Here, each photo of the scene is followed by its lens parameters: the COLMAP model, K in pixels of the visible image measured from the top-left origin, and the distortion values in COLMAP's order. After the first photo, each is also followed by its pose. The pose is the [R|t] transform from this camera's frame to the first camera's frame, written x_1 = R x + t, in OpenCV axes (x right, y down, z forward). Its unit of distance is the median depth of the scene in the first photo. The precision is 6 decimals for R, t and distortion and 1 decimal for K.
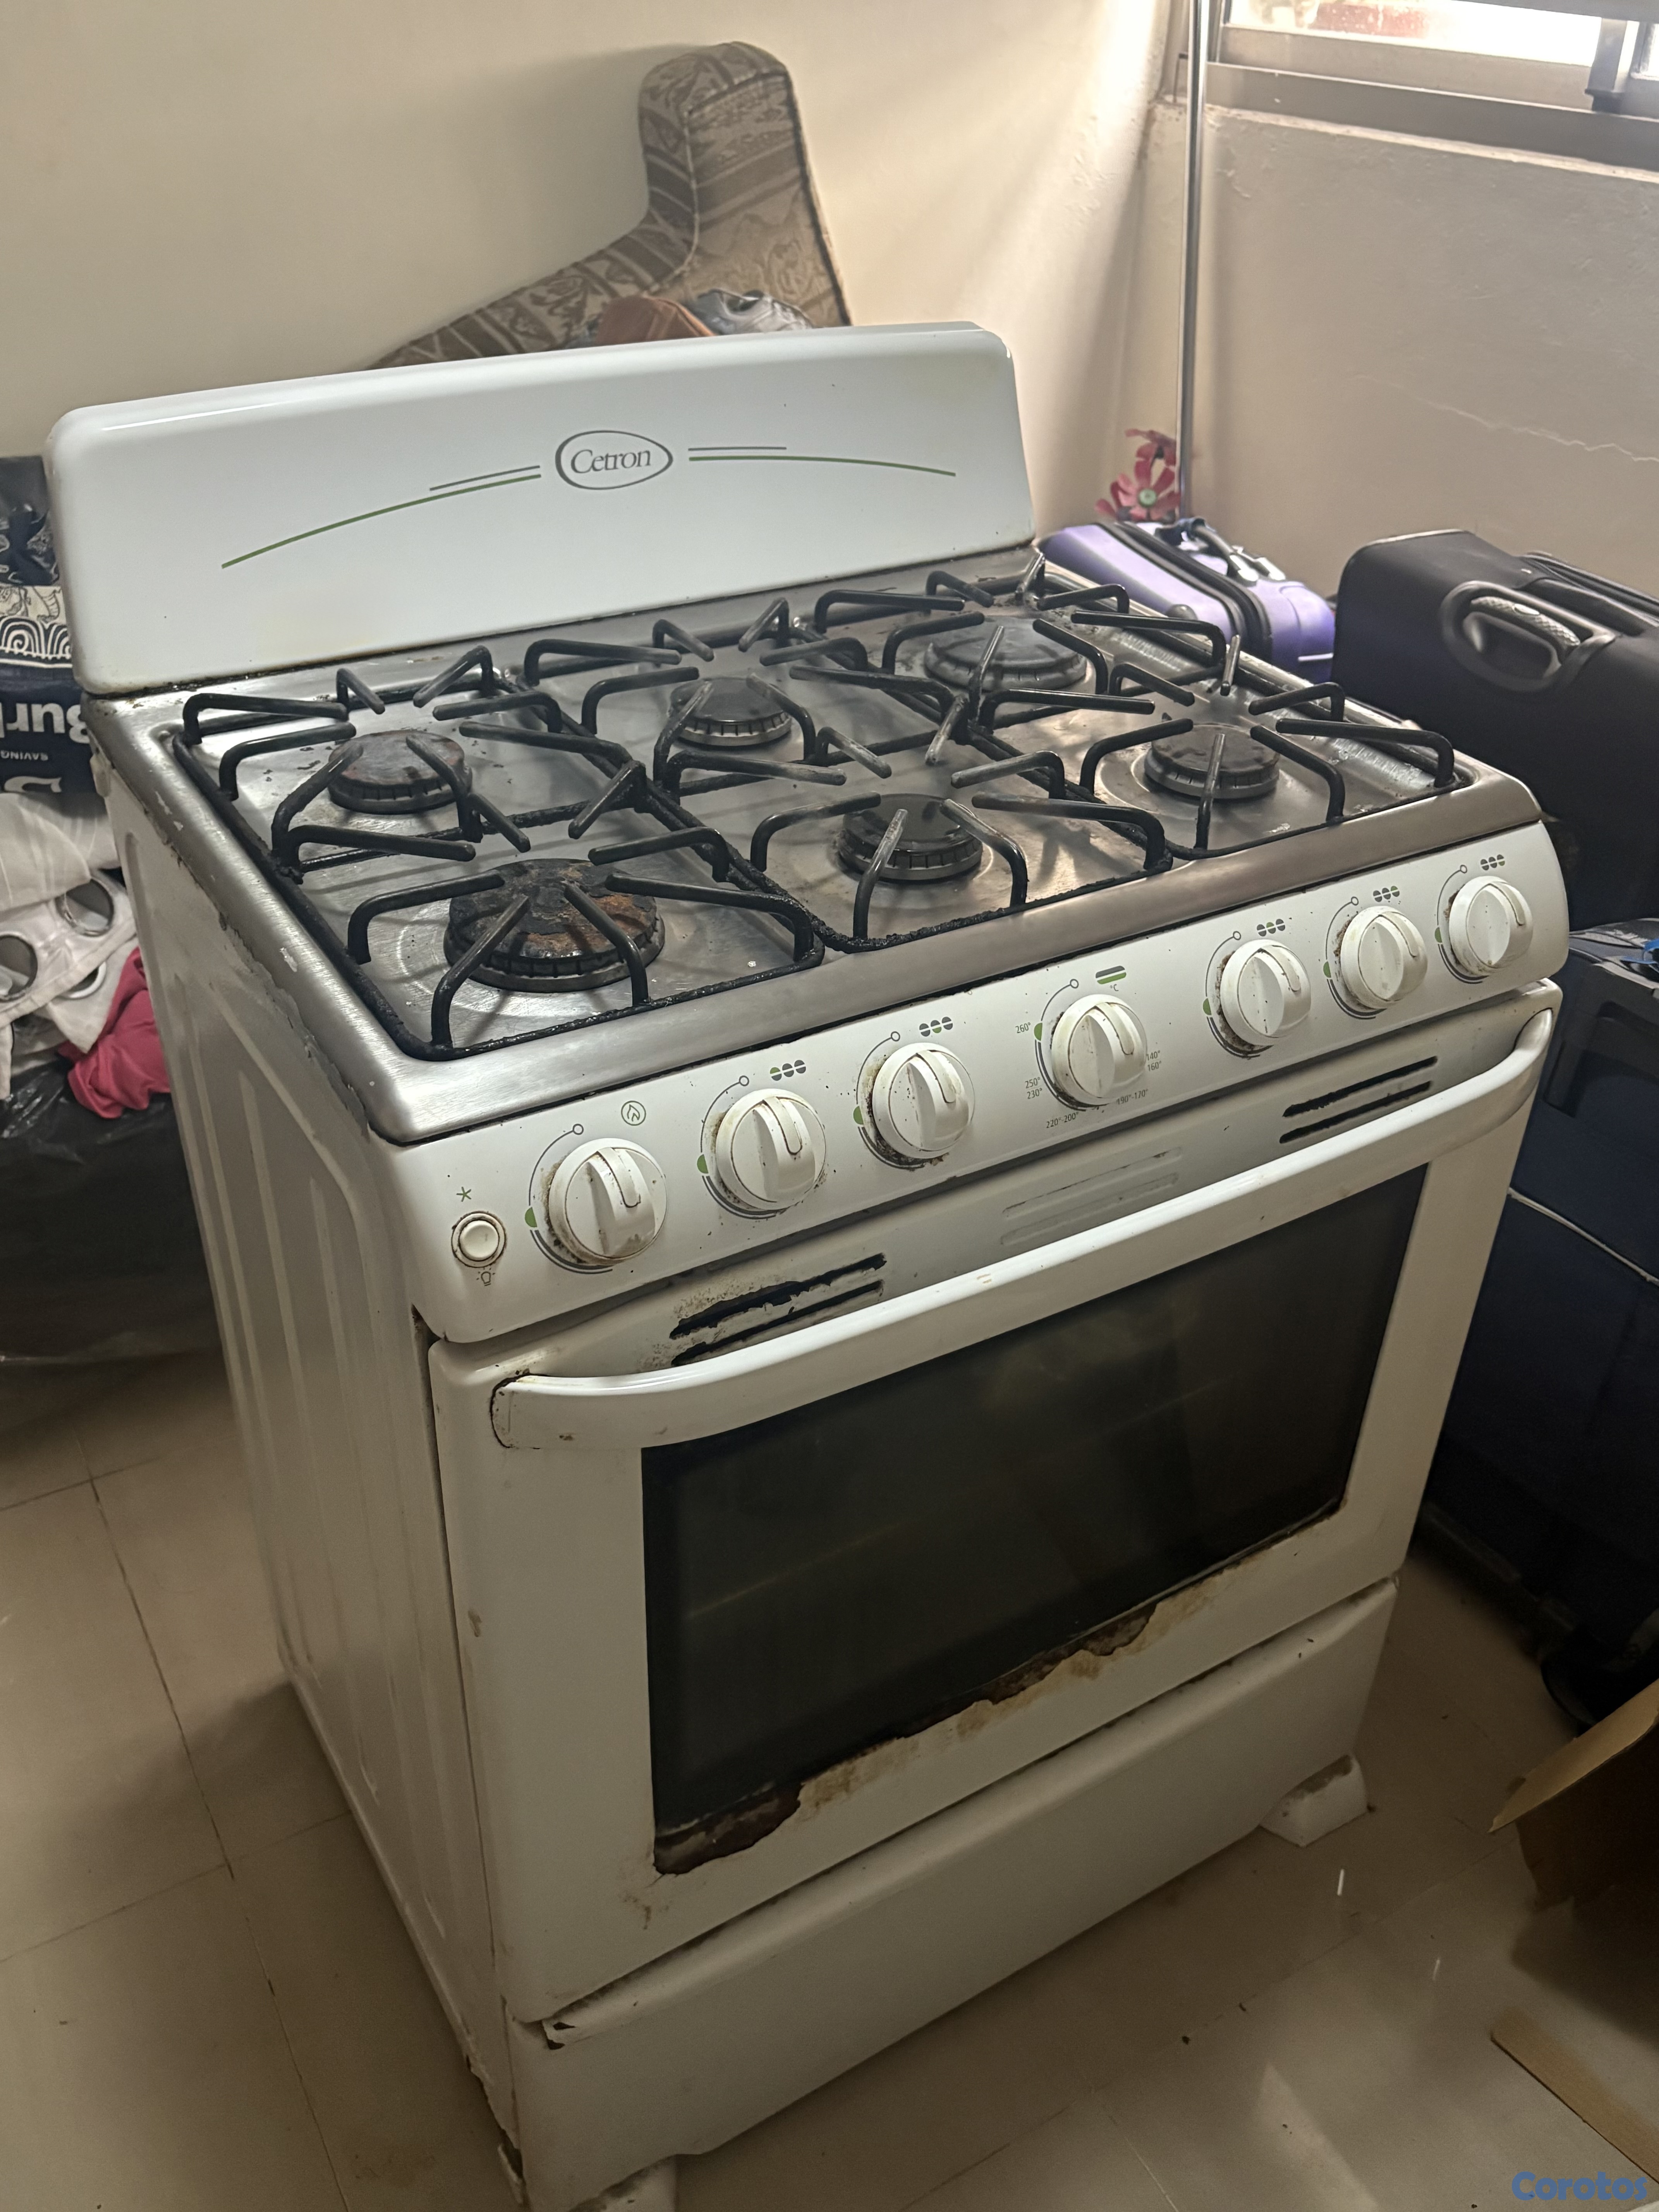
lens RADIAL K [[1871.2, 0, 829.5], [0, 1871.2, 1106.0], [0, 0, 1]] dist [0.011844, 0.001959]
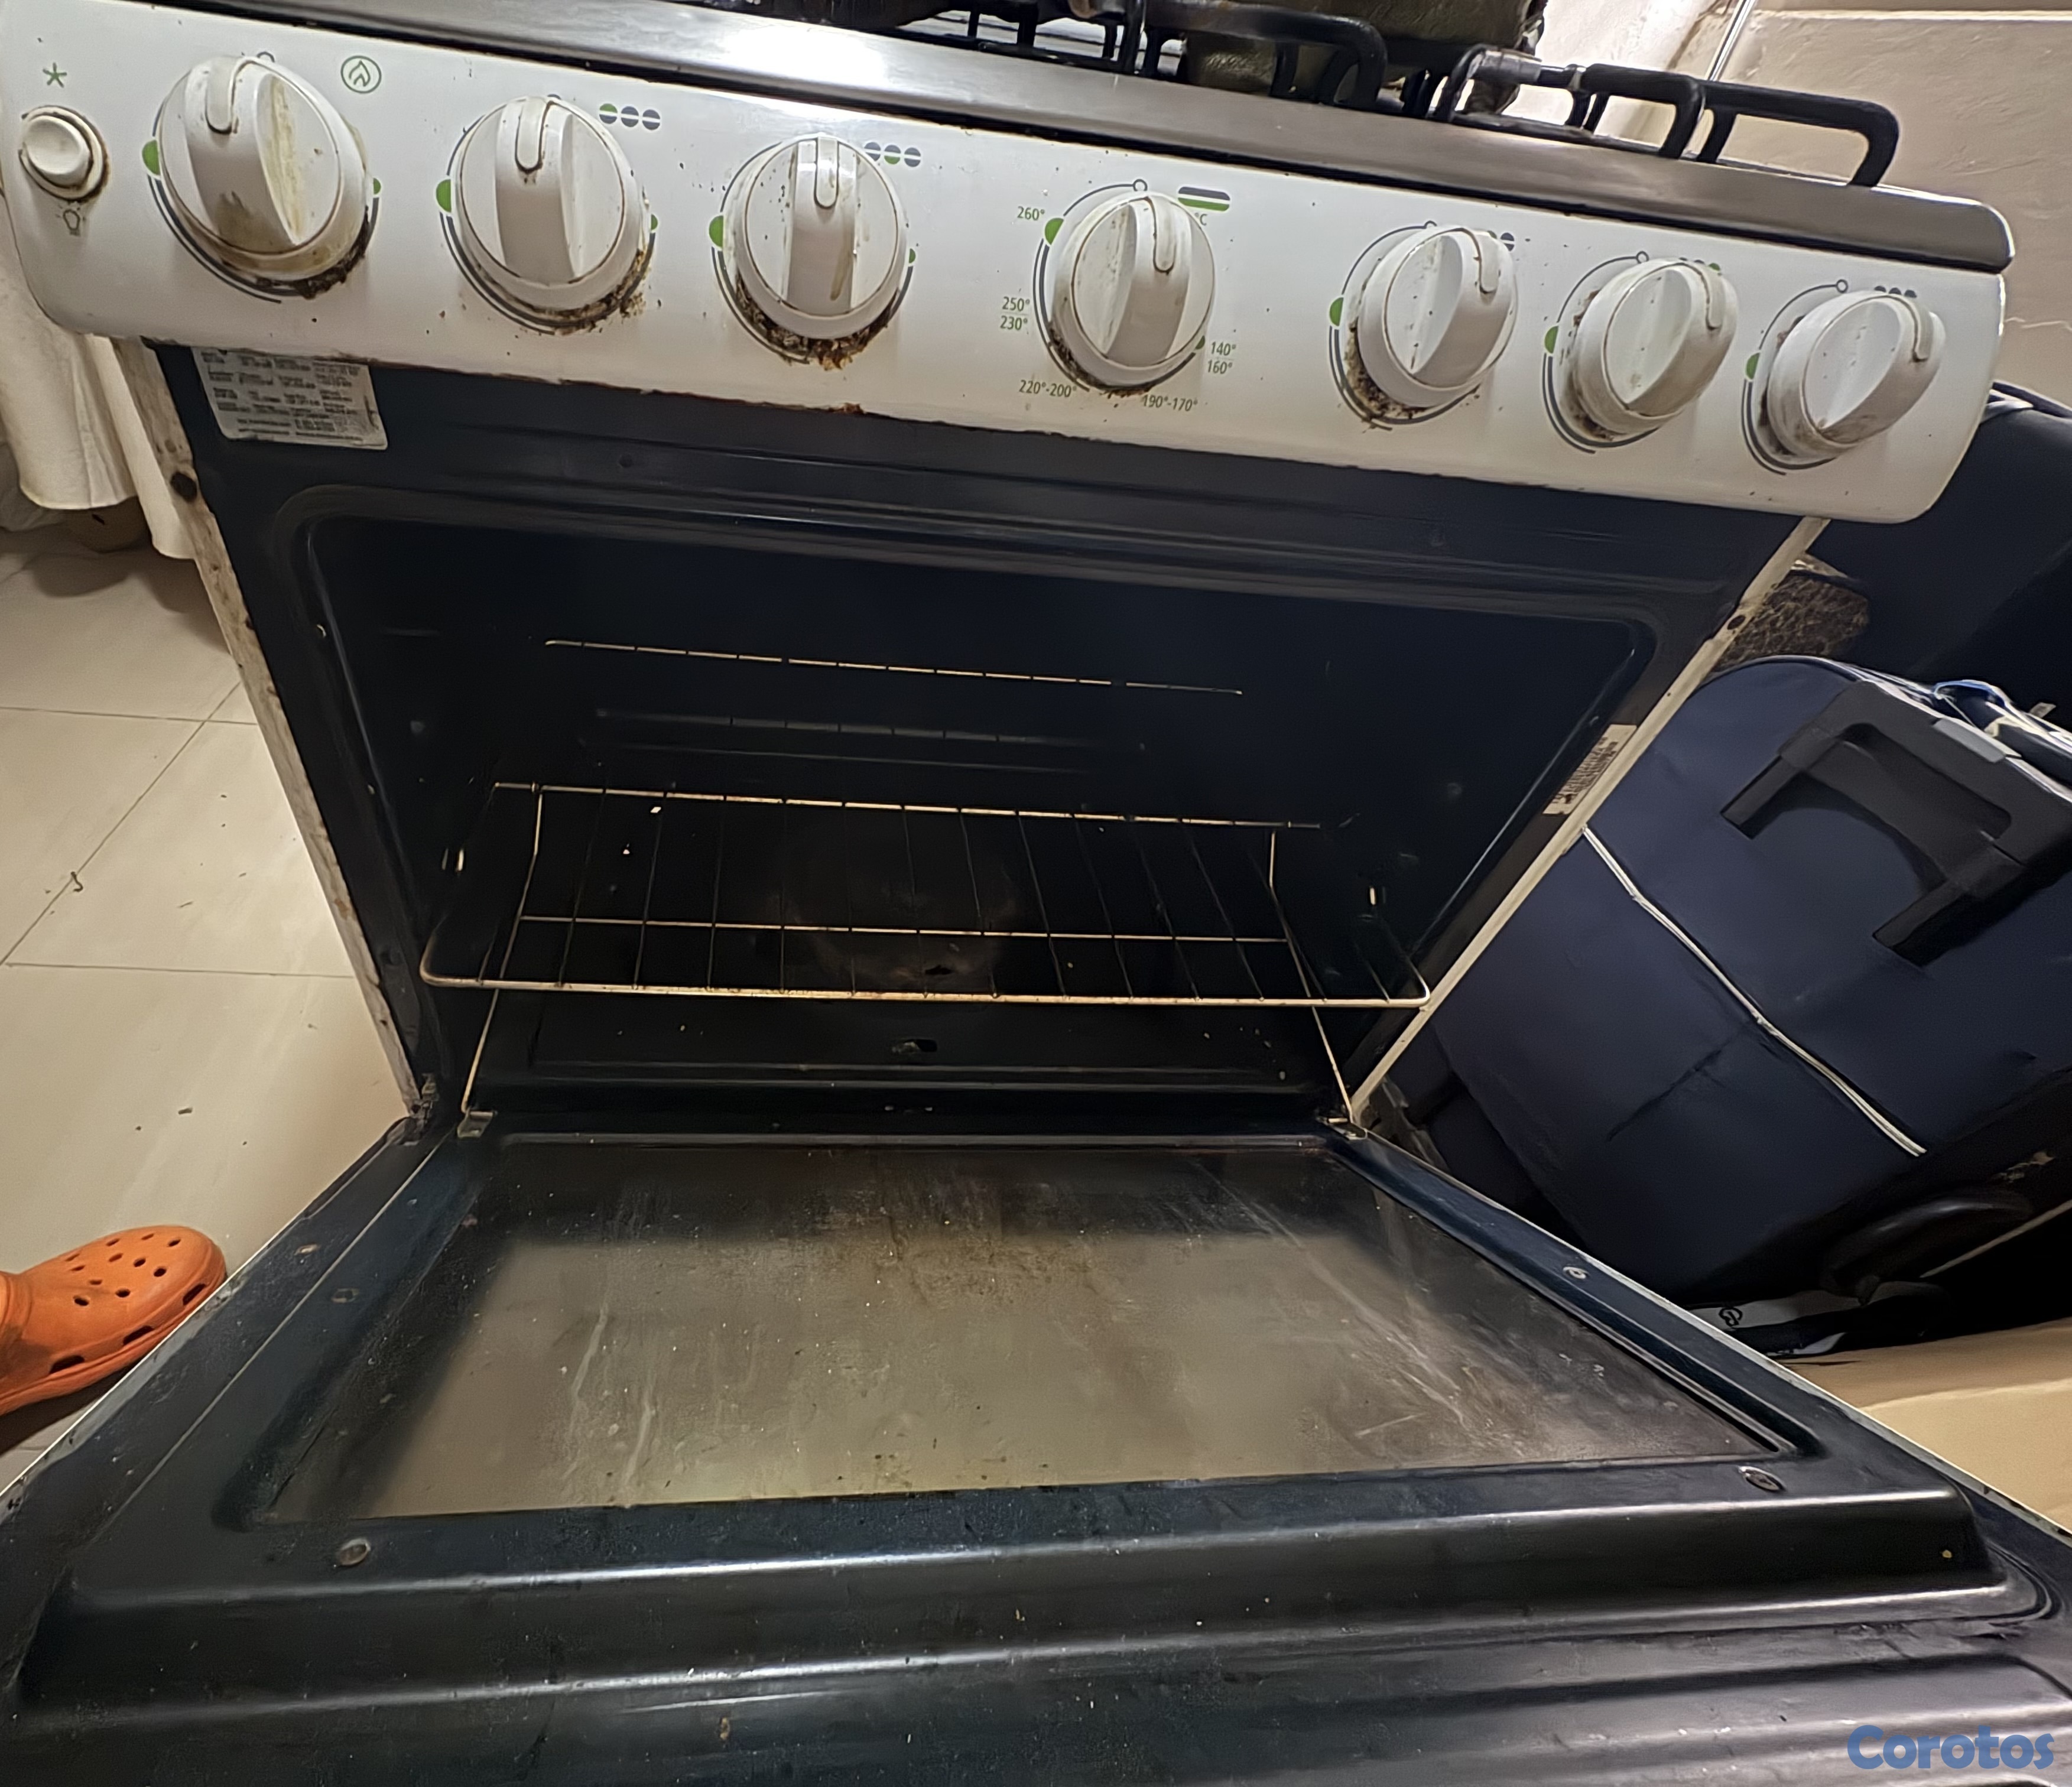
lens RADIAL K [[815.8, 0, 1036.0], [0, 815.8, 893.5], [0, 0, 1]] dist [-0.000814, -0.000176]
pose [[0.893505, 0.375554, -0.246186, 0.247369], [-0.346912, 0.925399, 0.152607, 0.125886], [0.285132, -0.050951, 0.957133, 0.665055]]
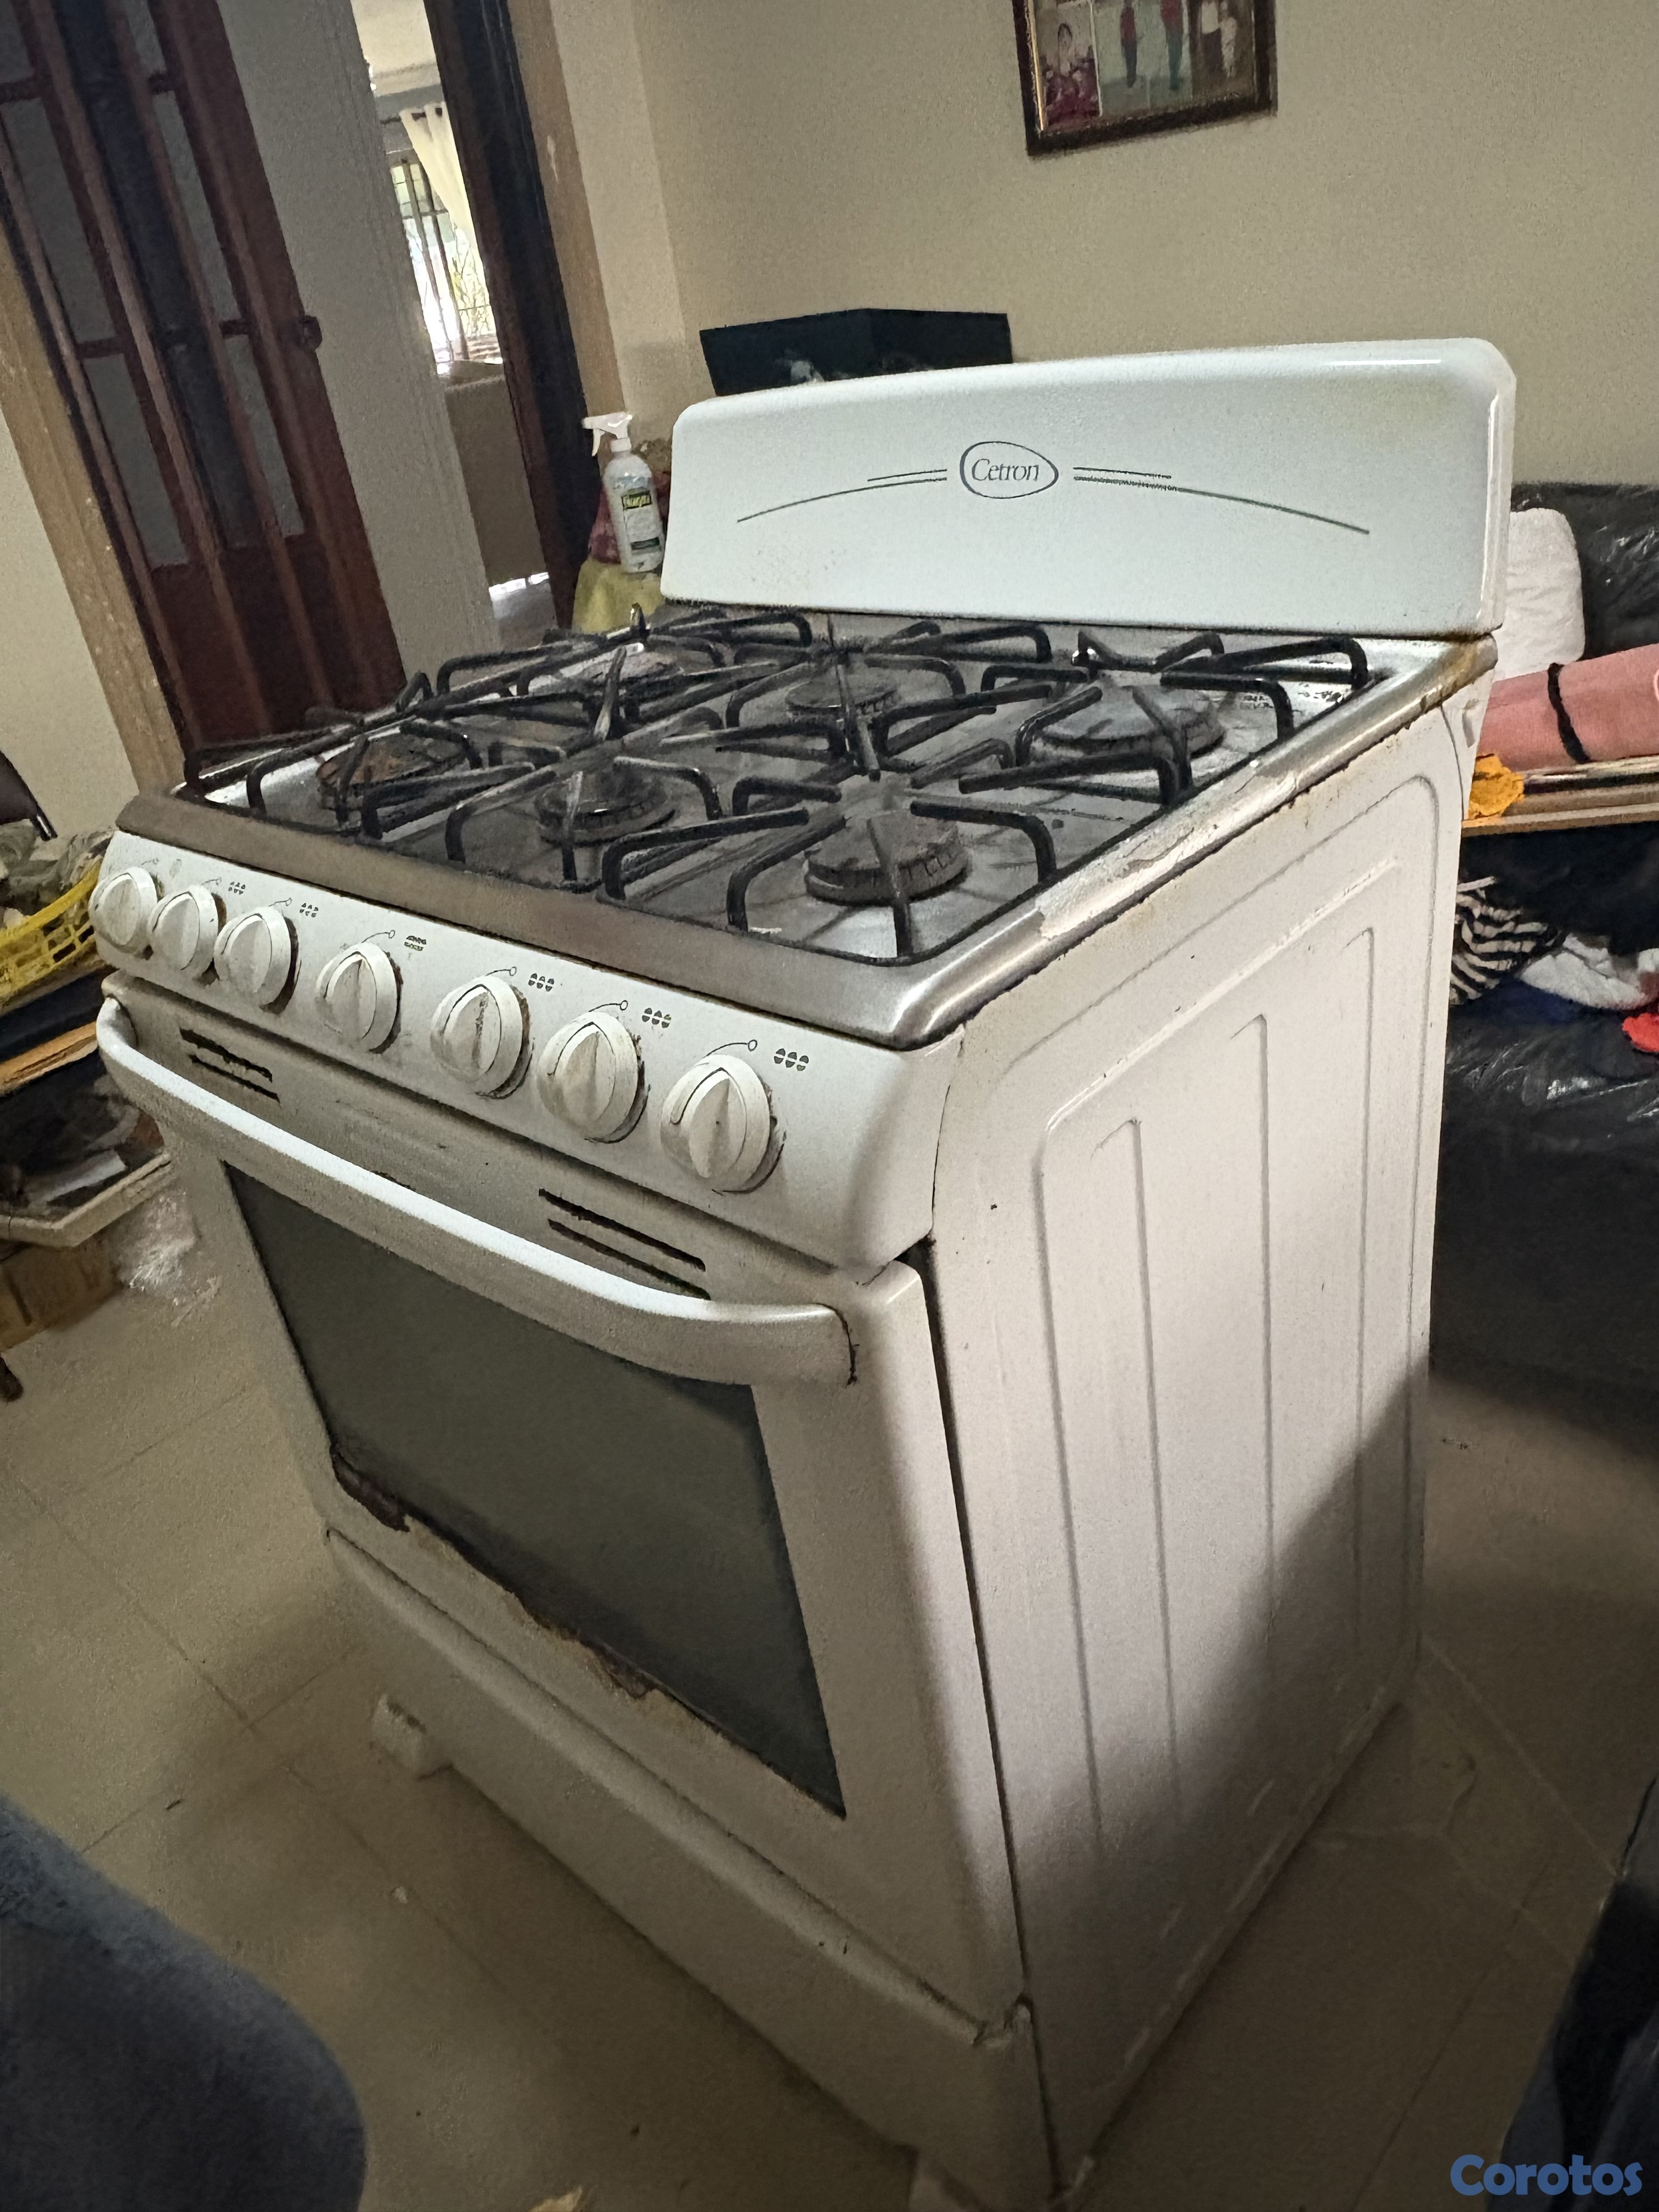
lens RADIAL K [[1579.8, 0, 829.5], [0, 1579.8, 1106.0], [0, 0, 1]] dist [-0.005535, -0.000984]
pose [[0.269696, 0.408057, -0.872212, 0.942904], [-0.397932, 0.872045, 0.284934, -0.309286], [0.876877, 0.270236, 0.397566, 0.825701]]
